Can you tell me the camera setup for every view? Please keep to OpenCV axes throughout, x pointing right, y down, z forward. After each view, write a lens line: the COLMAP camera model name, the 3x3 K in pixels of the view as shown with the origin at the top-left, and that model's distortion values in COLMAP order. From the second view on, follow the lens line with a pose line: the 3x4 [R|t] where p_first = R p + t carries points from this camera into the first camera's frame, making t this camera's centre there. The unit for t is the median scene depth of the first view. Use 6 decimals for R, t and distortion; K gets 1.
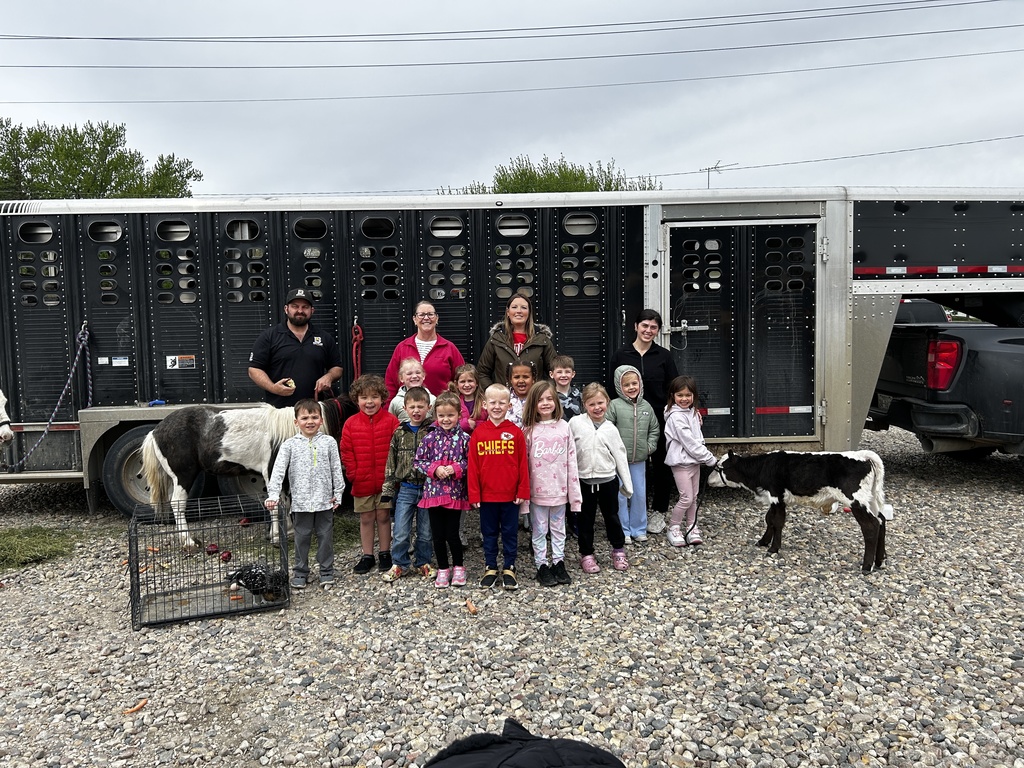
lens RADIAL K [[777.1, 0, 513.1], [0, 777.1, 378.8], [0, 0, 1]] dist [0.010859, 0.002624]
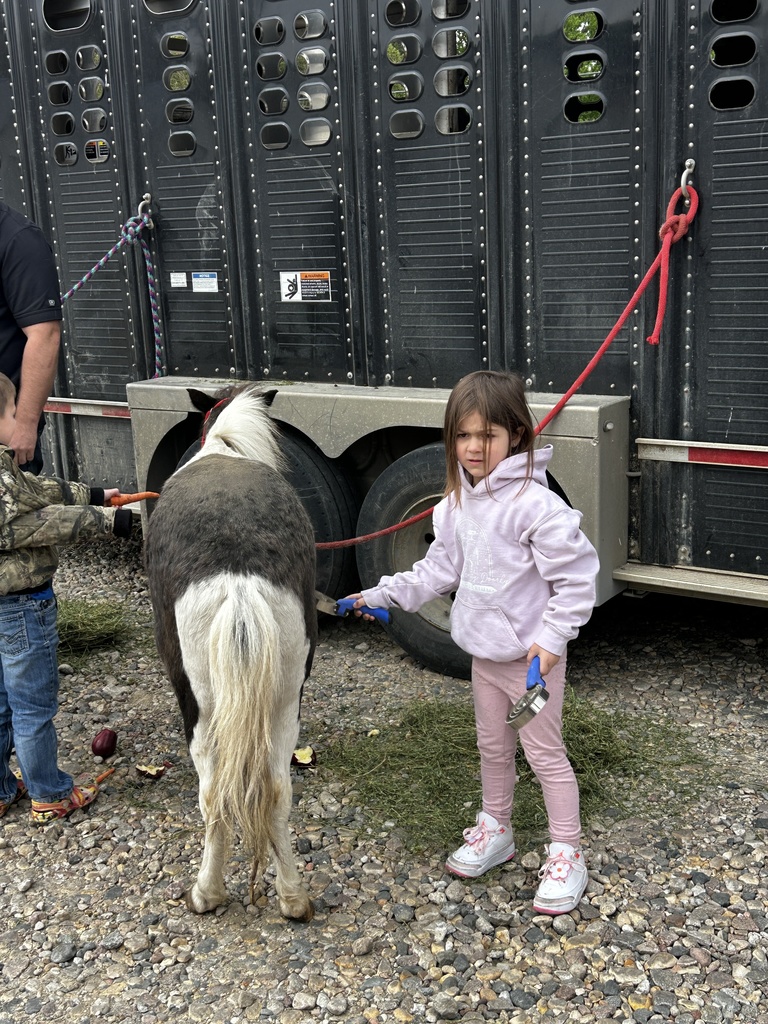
lens RADIAL K [[1193.6, 0, 380.7], [0, 1193.6, 512.1], [0, 0, 1]] dist [0.043895, 0.000000]
pose [[0.809090, 0.129830, -0.573164, 0.011674], [-0.021683, 0.981223, 0.191654, -0.026843], [0.587285, -0.142637, 0.796713, 0.470067]]
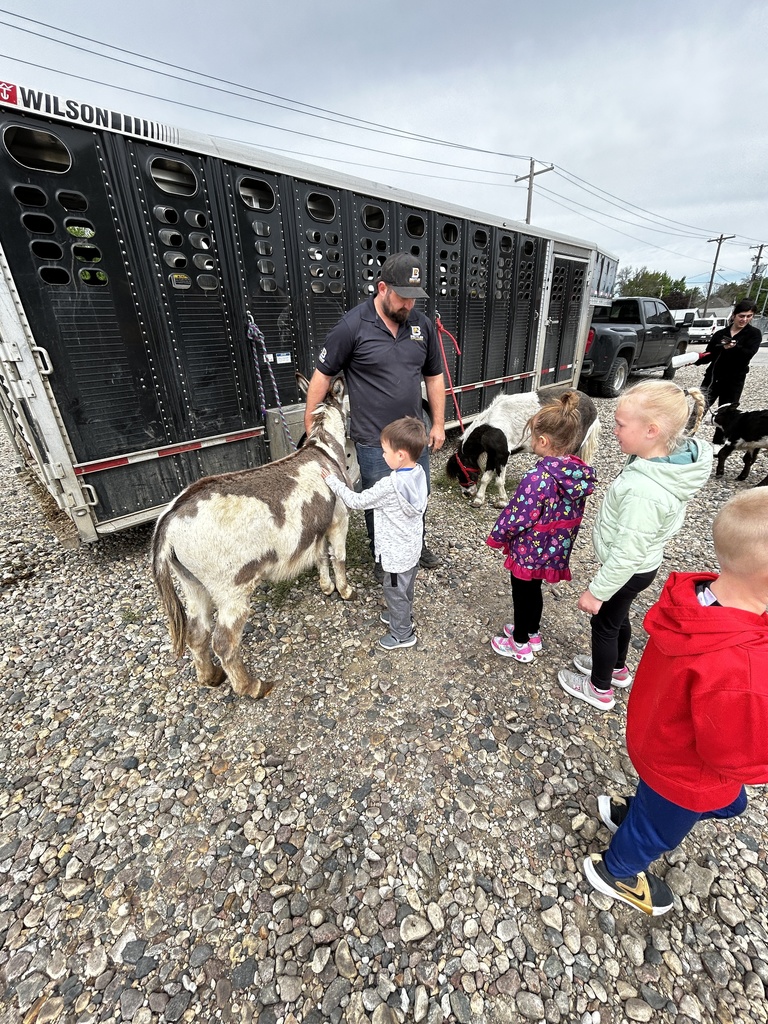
lens RADIAL K [[413.1, 0, 380.2], [0, 413.1, 512.7], [0, 0, 1]] dist [0.002535, 0.000873]
pose [[0.737101, -0.284515, 0.612971, -0.785734], [0.070831, 0.934584, 0.348619, -0.013197], [-0.672060, -0.213551, 0.709036, 0.514555]]
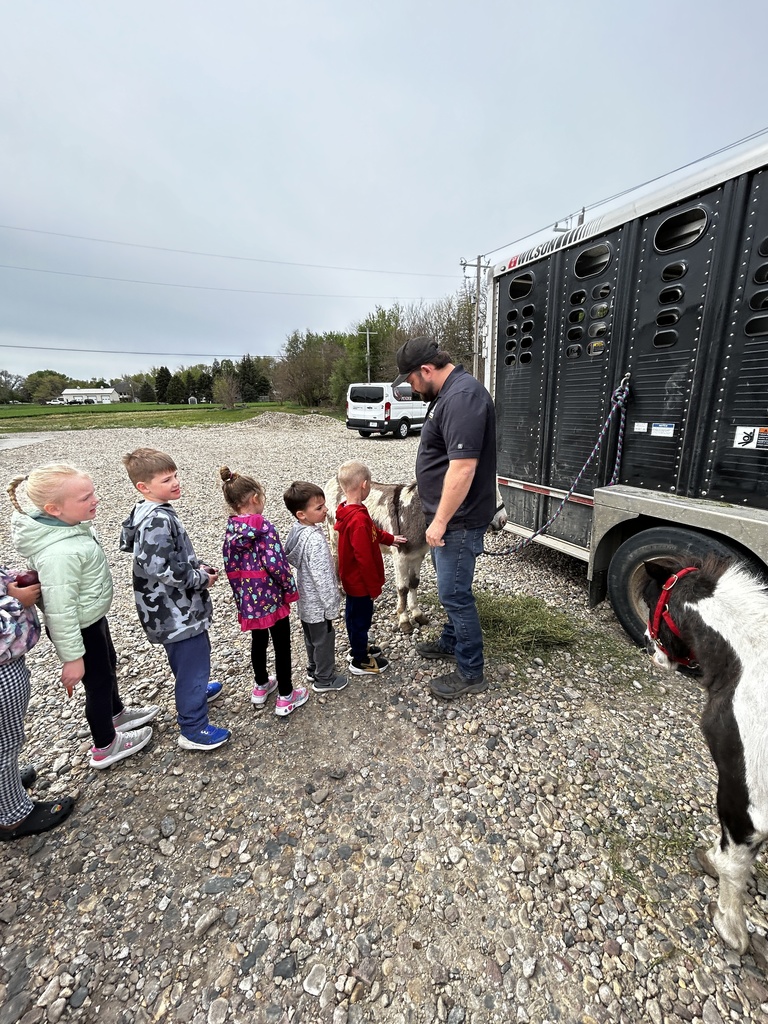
lens RADIAL K [[413.1, 0, 387.0], [0, 413.1, 508.0], [0, 0, 1]] dist [0.002535, 0.000873]
pose [[0.390116, 0.243356, -0.888025, -0.245836], [-0.046550, 0.968421, 0.244938, -0.034099], [0.919588, -0.054216, 0.389125, 0.613066]]
